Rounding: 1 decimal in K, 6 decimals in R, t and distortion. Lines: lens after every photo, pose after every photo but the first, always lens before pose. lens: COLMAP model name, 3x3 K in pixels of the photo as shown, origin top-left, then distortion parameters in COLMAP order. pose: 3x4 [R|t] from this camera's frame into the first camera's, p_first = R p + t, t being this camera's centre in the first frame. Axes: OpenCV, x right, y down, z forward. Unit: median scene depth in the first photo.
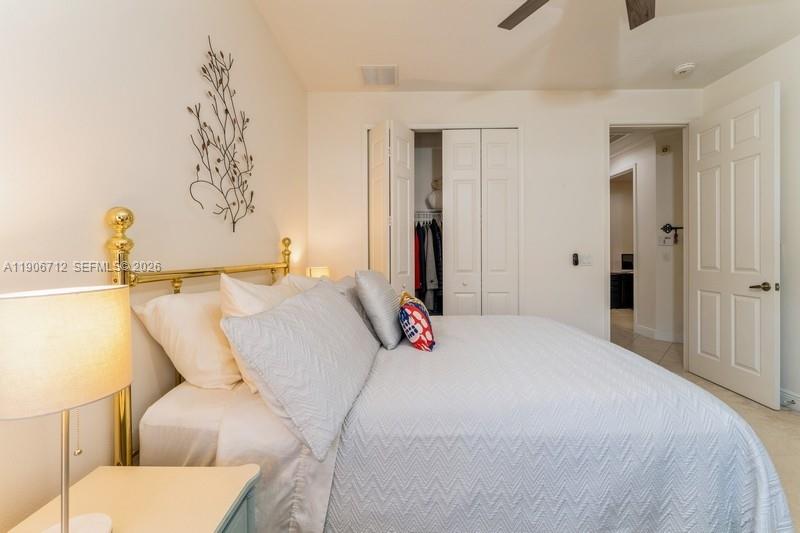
lens RADIAL K [[337.7, 0, 401.1], [0, 337.7, 255.1], [0, 0, 1]] dist [0.000328, 0.000086]
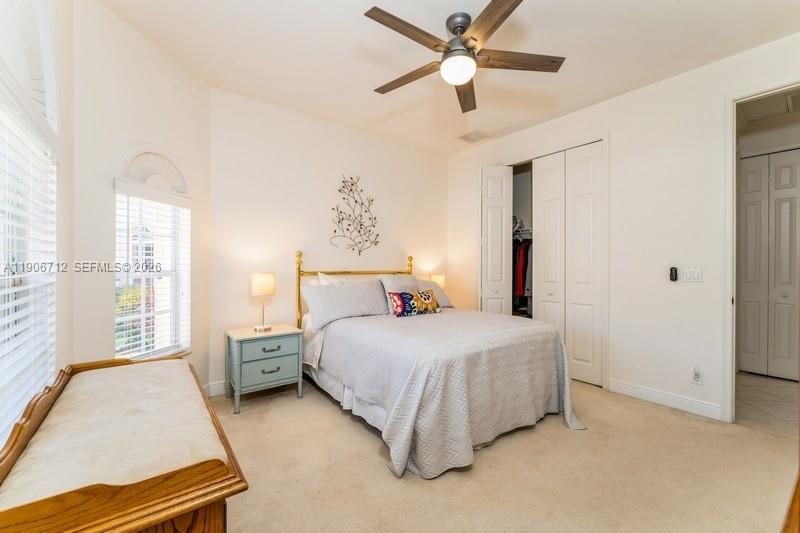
lens RADIAL K [[335.3, 0, 398.1], [0, 335.3, 263.5], [0, 0, 1]] dist [0.000502, 0.000085]
pose [[0.617224, 0.002000, -0.786785, 0.985714], [-0.005821, 0.999981, -0.002025, -0.010459], [0.786766, 0.005830, 0.617224, -0.100812]]
